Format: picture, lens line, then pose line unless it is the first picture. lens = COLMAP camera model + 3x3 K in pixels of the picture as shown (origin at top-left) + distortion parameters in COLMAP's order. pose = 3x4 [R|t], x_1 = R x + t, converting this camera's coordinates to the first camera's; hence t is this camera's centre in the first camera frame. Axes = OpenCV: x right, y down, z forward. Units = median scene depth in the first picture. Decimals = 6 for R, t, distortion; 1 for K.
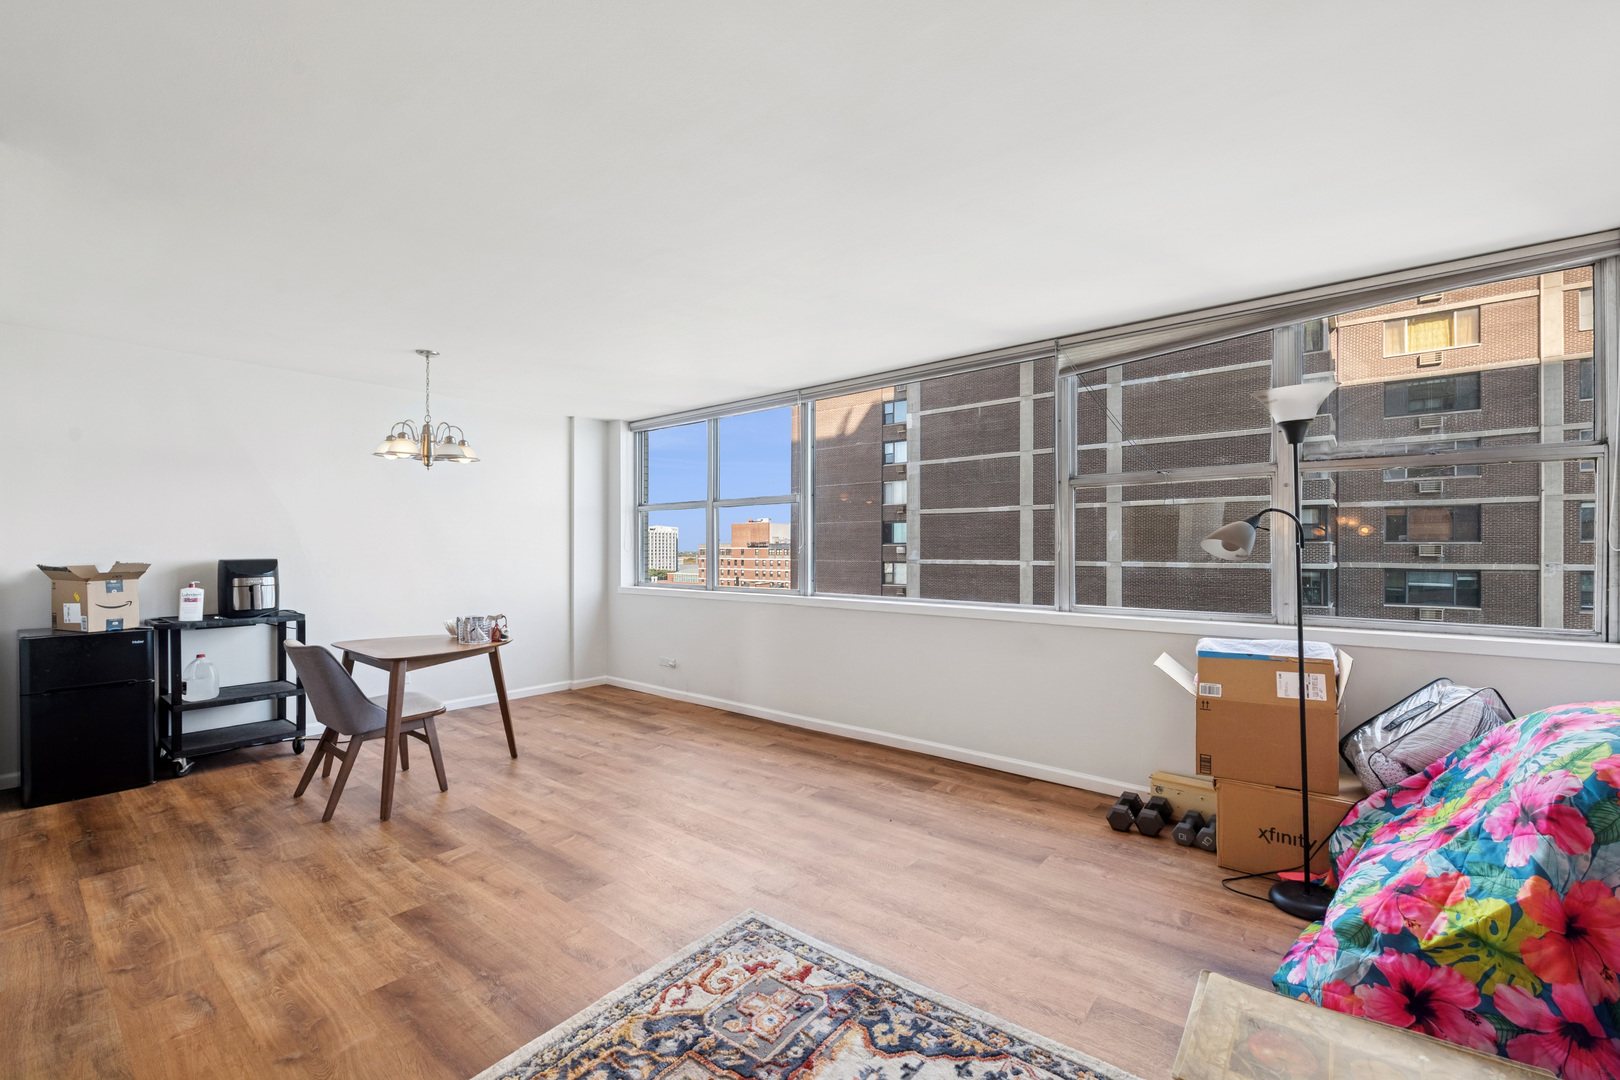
lens RADIAL K [[675.4, 0, 810.0], [0, 675.4, 540.0], [0, 0, 1]] dist [0.000064, -0.000196]
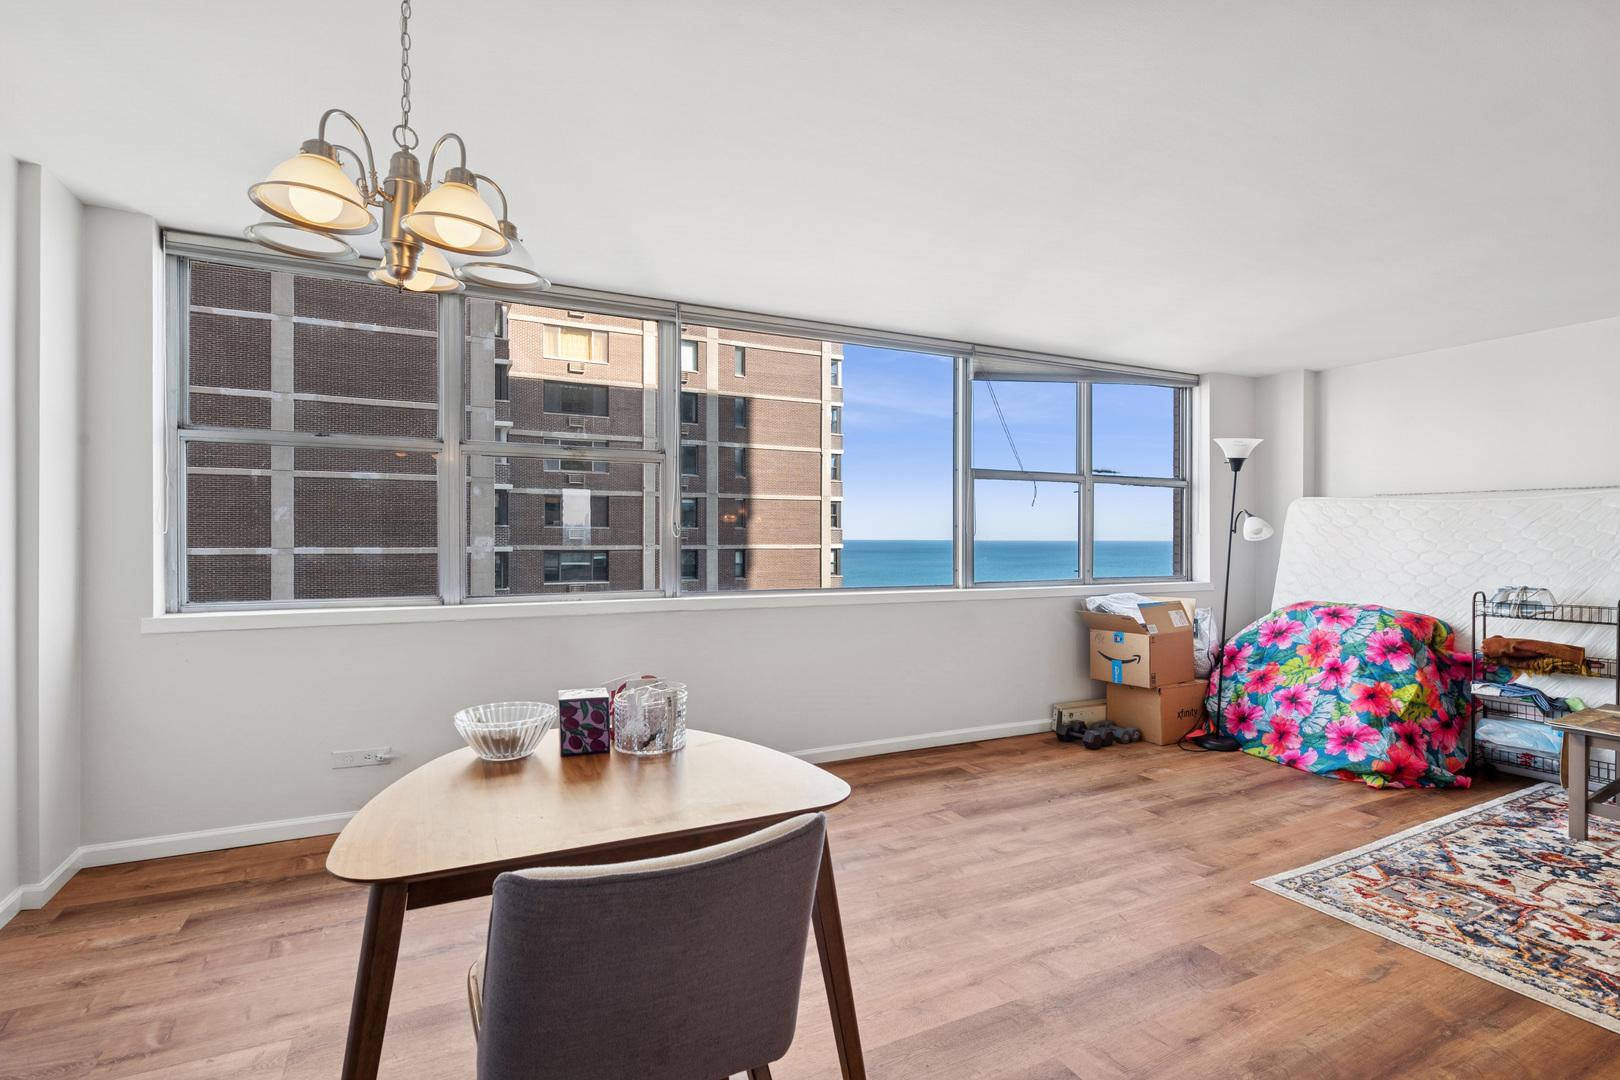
lens RADIAL K [[772.7, 0, 810.0], [0, 772.7, 540.0], [0, 0, 1]] dist [0.002956, -0.000607]
pose [[0.411091, -0.005137, 0.911580, -0.886836], [-0.016958, 0.999768, 0.013281, 0.010862], [-0.911437, -0.020918, 0.410909, 0.700855]]
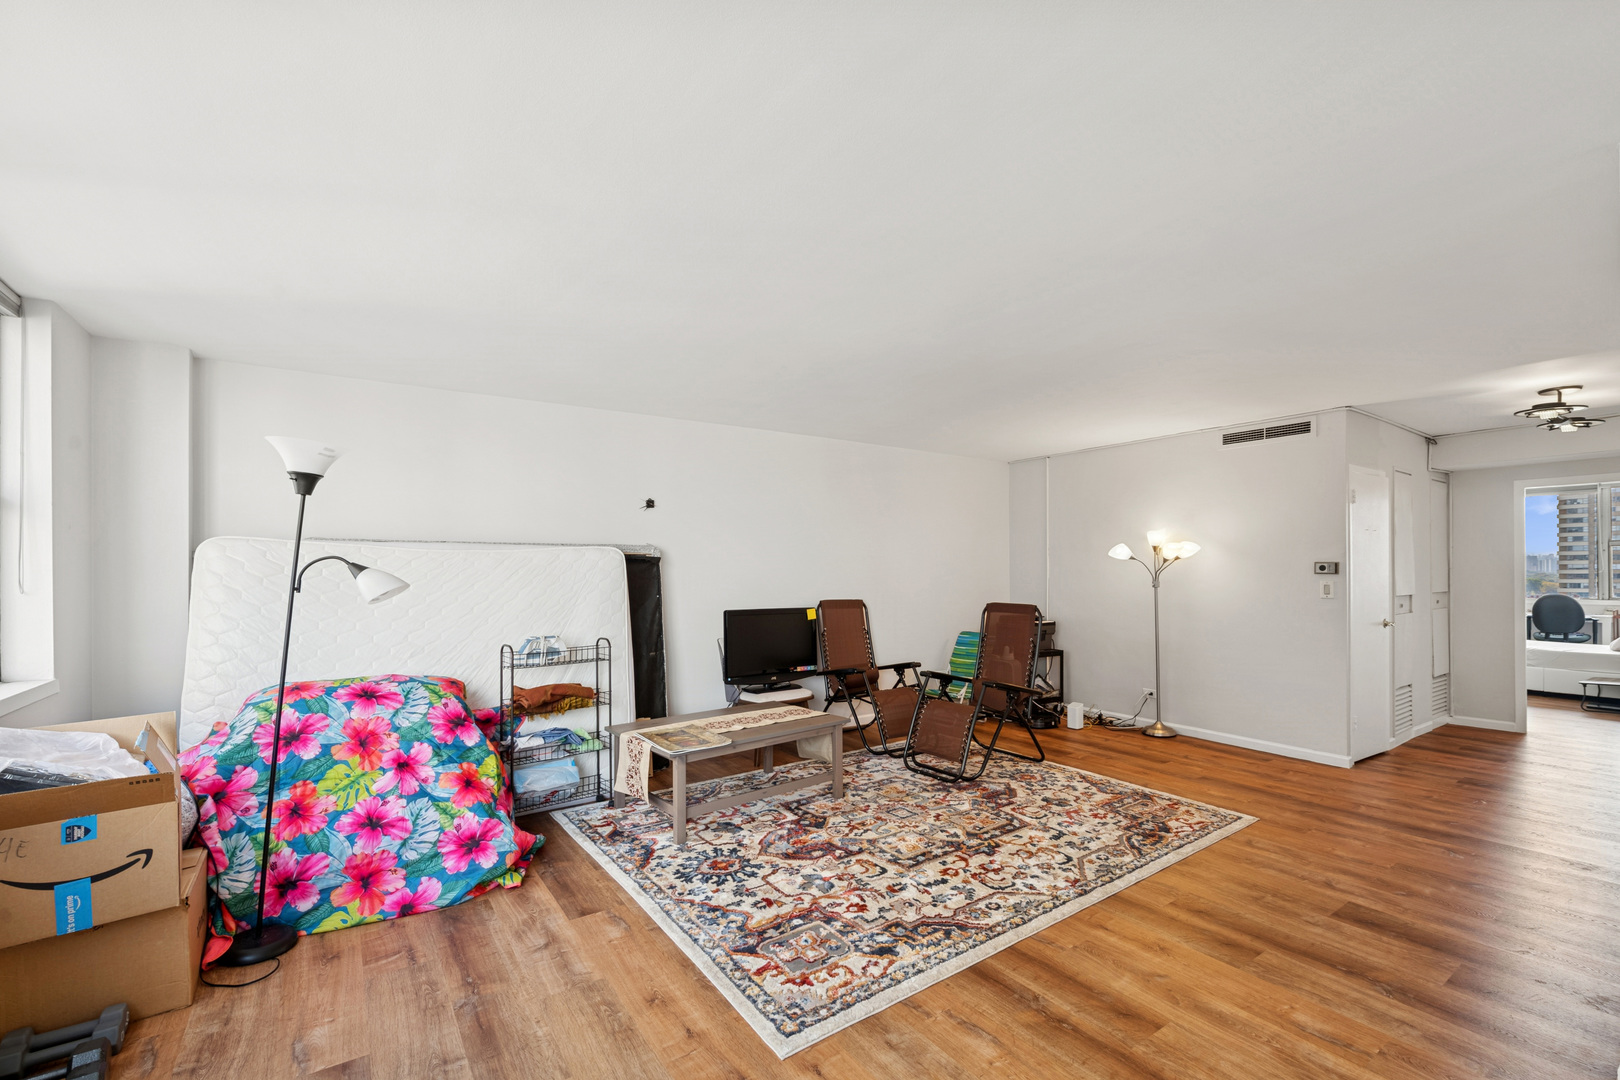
lens RADIAL K [[703.8, 0, 813.3], [0, 703.8, 575.5], [0, 0, 1]] dist [0.000054, -0.000350]
pose [[-0.960440, 0.002588, 0.278475, -0.216857], [0.000333, 0.999967, -0.008144, -0.005039], [-0.278487, -0.007729, -0.960409, 1.093548]]
